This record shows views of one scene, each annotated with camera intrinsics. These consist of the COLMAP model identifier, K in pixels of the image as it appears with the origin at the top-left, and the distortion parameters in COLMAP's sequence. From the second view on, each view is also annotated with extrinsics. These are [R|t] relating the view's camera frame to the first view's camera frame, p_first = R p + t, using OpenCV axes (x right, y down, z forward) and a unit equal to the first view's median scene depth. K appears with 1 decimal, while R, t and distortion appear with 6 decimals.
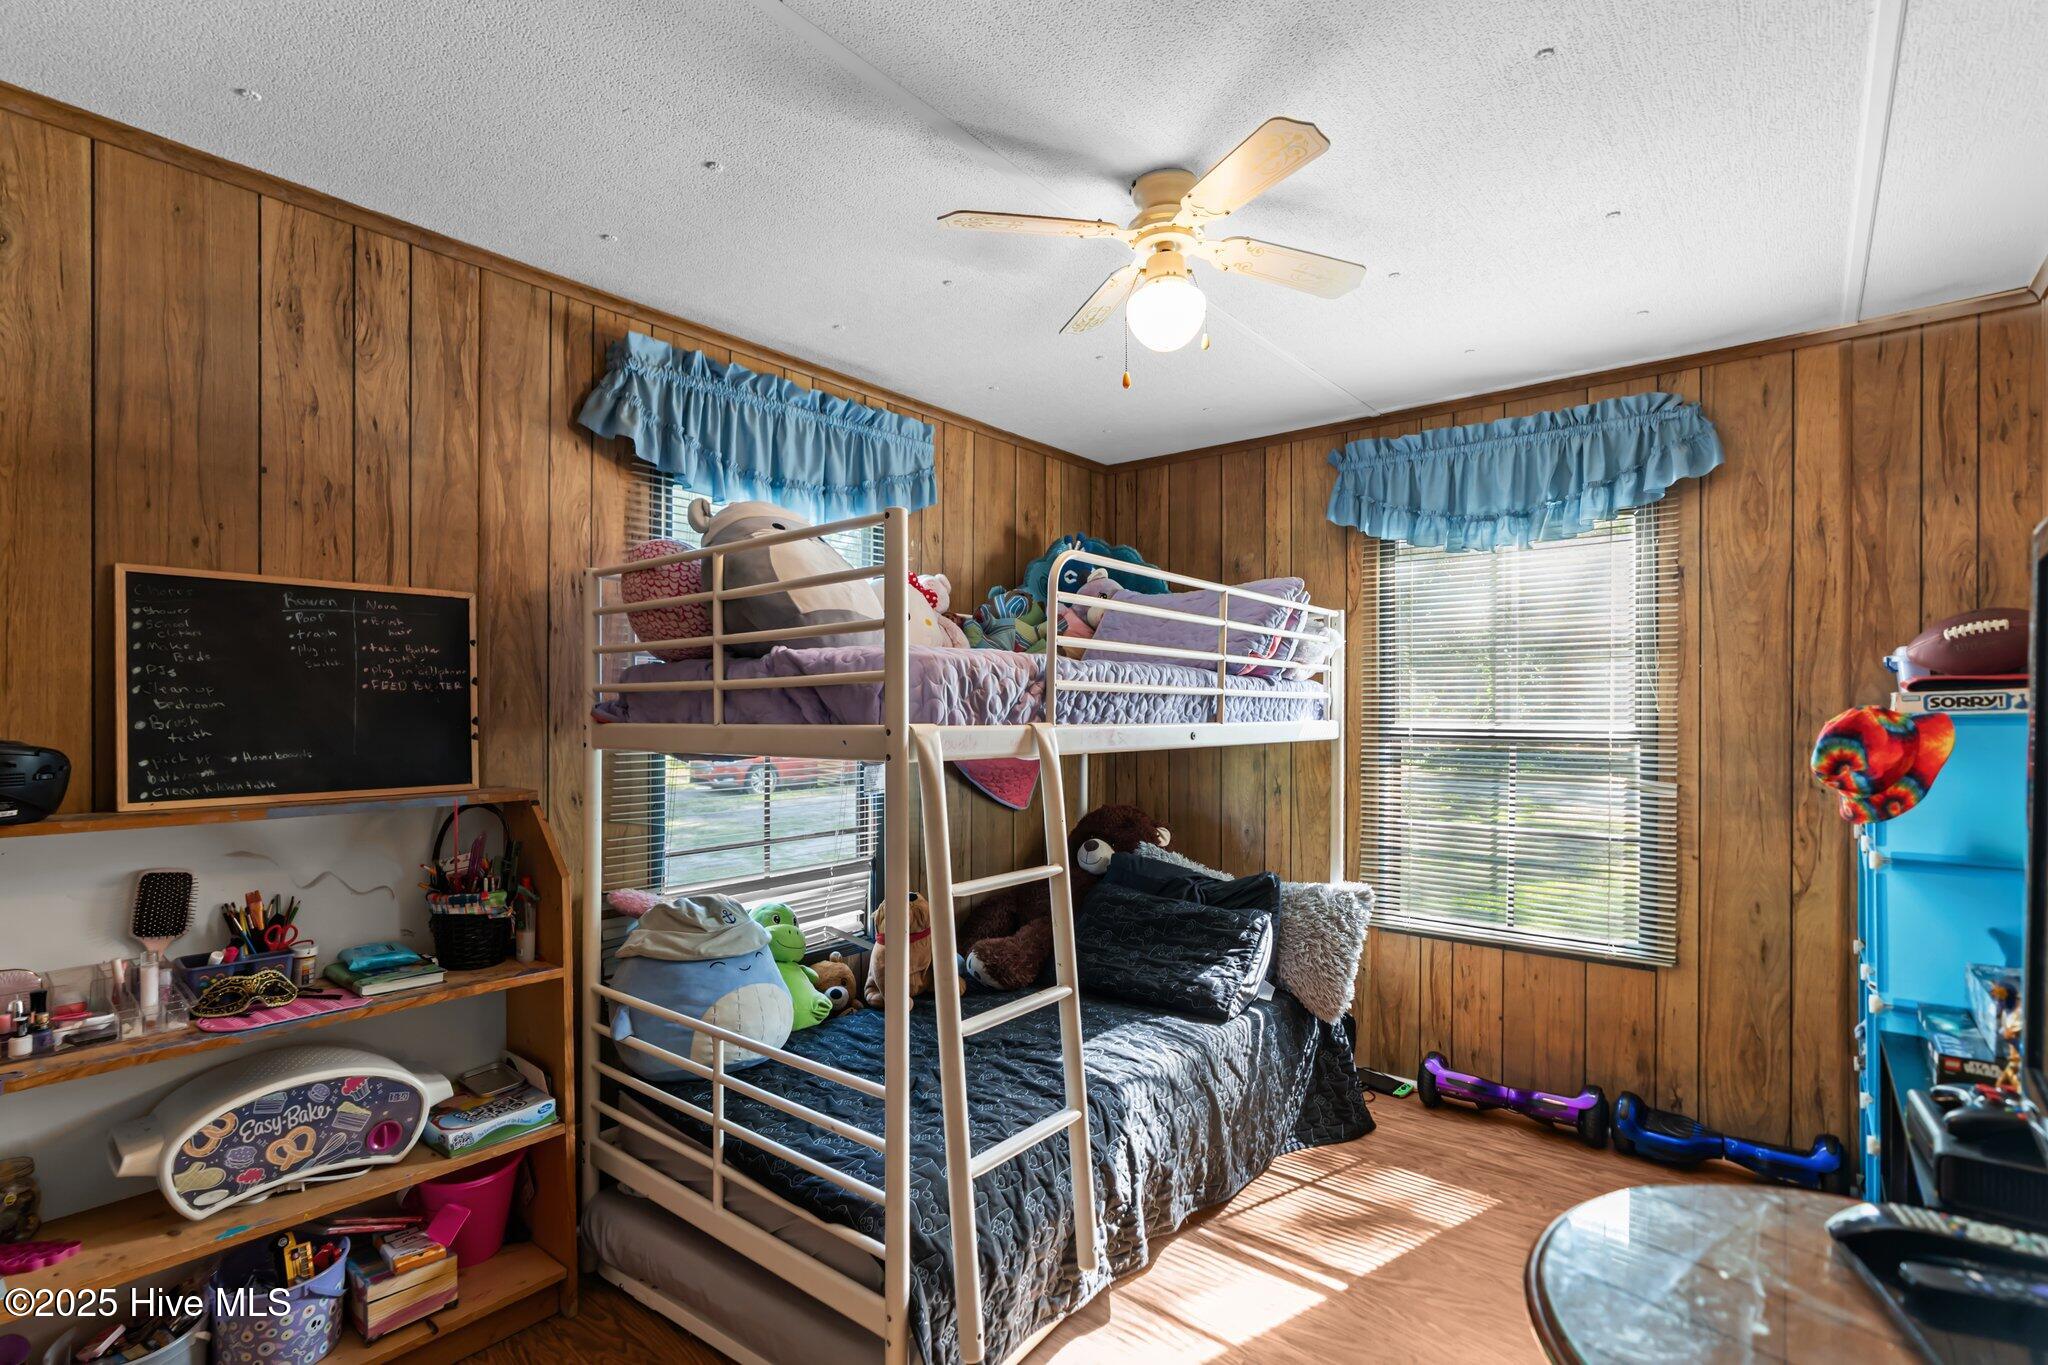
lens RADIAL K [[935.9, 0, 1017.0], [0, 935.9, 698.4], [0, 0, 1]] dist [-0.007644, 0.002136]
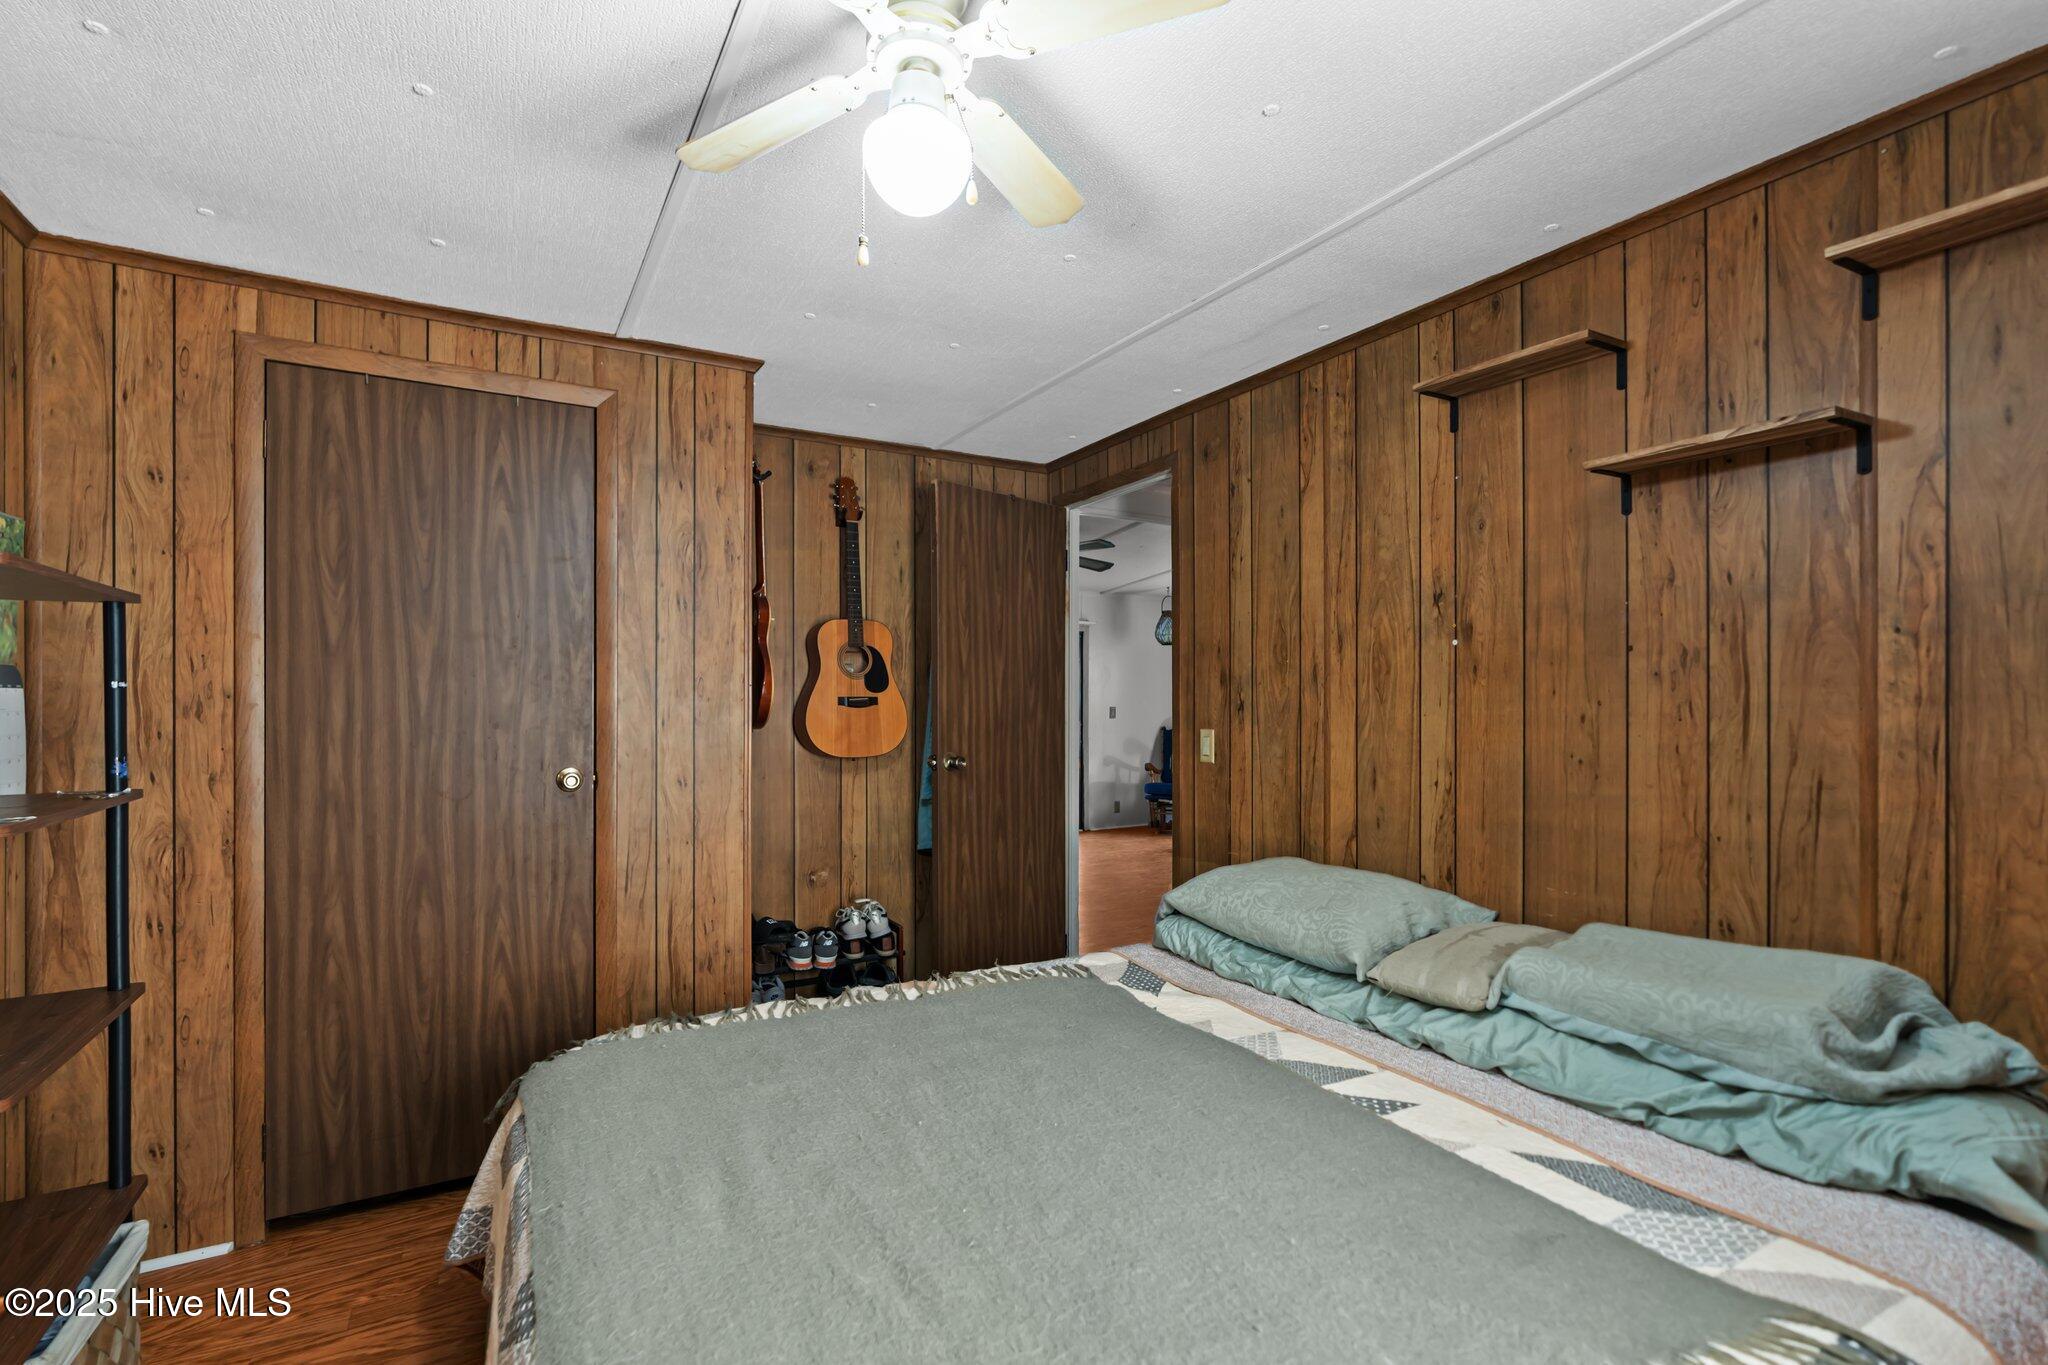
lens RADIAL K [[935.9, 0, 1024.0], [0, 935.9, 693.6], [0, 0, 1]] dist [-0.007644, 0.002136]
pose [[-0.349814, 0.000392, -0.936819, 0.421169], [0.008417, 0.999961, -0.002725, -0.168130], [0.936782, -0.008839, -0.349803, 0.616089]]
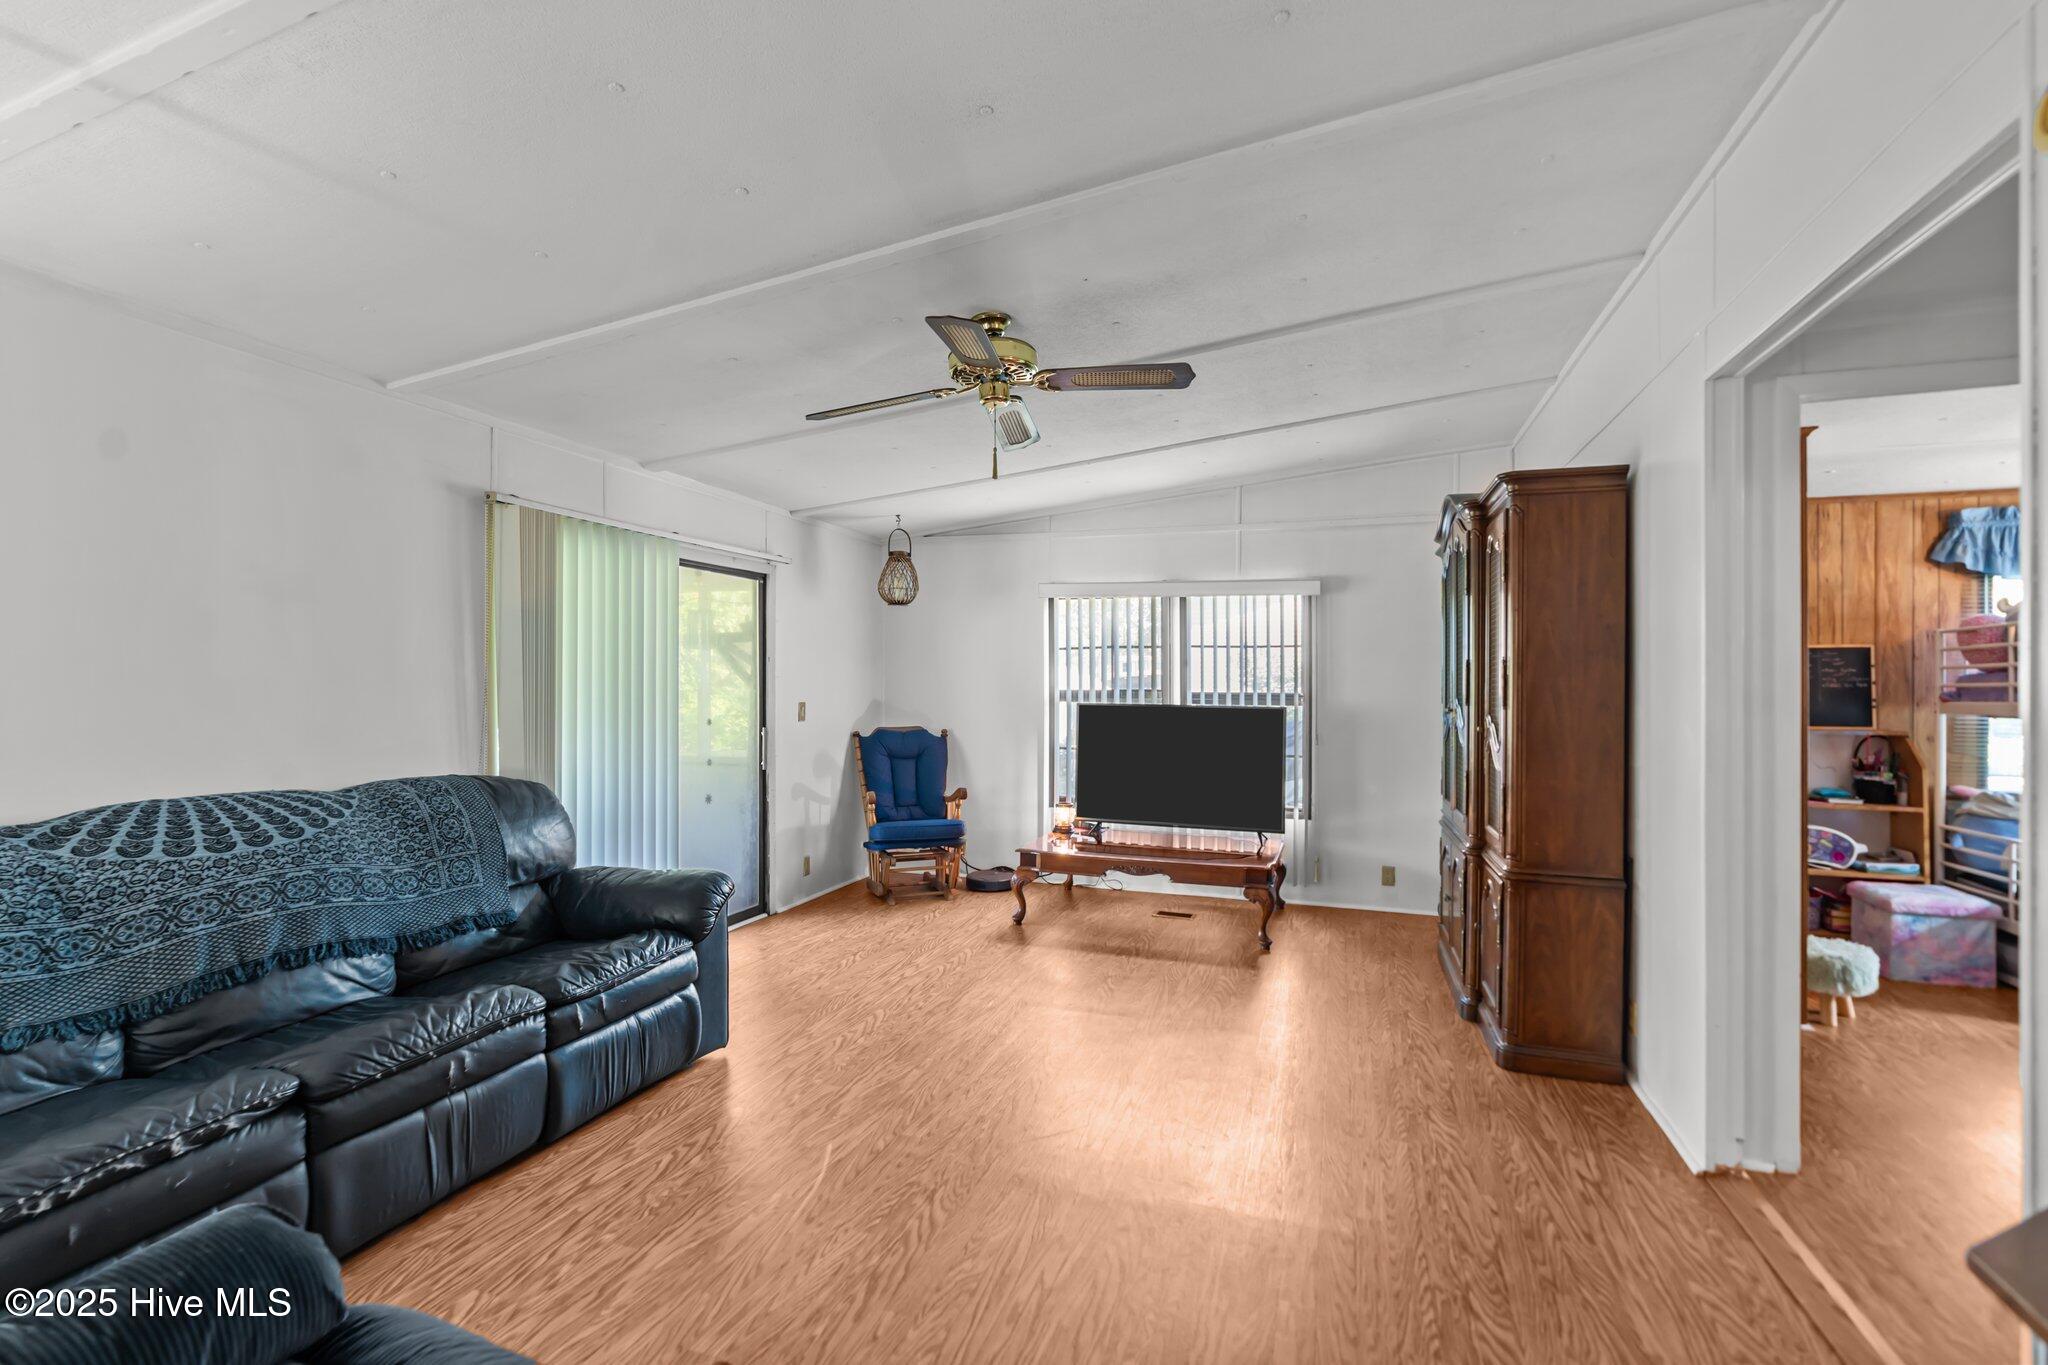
lens RADIAL K [[935.9, 0, 1007.0], [0, 935.9, 684.1], [0, 0, 1]] dist [-0.007644, 0.002136]
pose [[0.346270, 0.000108, -0.938135, 0.828710], [0.006038, 0.999979, 0.002344, -0.033693], [0.938116, -0.006476, 0.346262, -1.791694]]
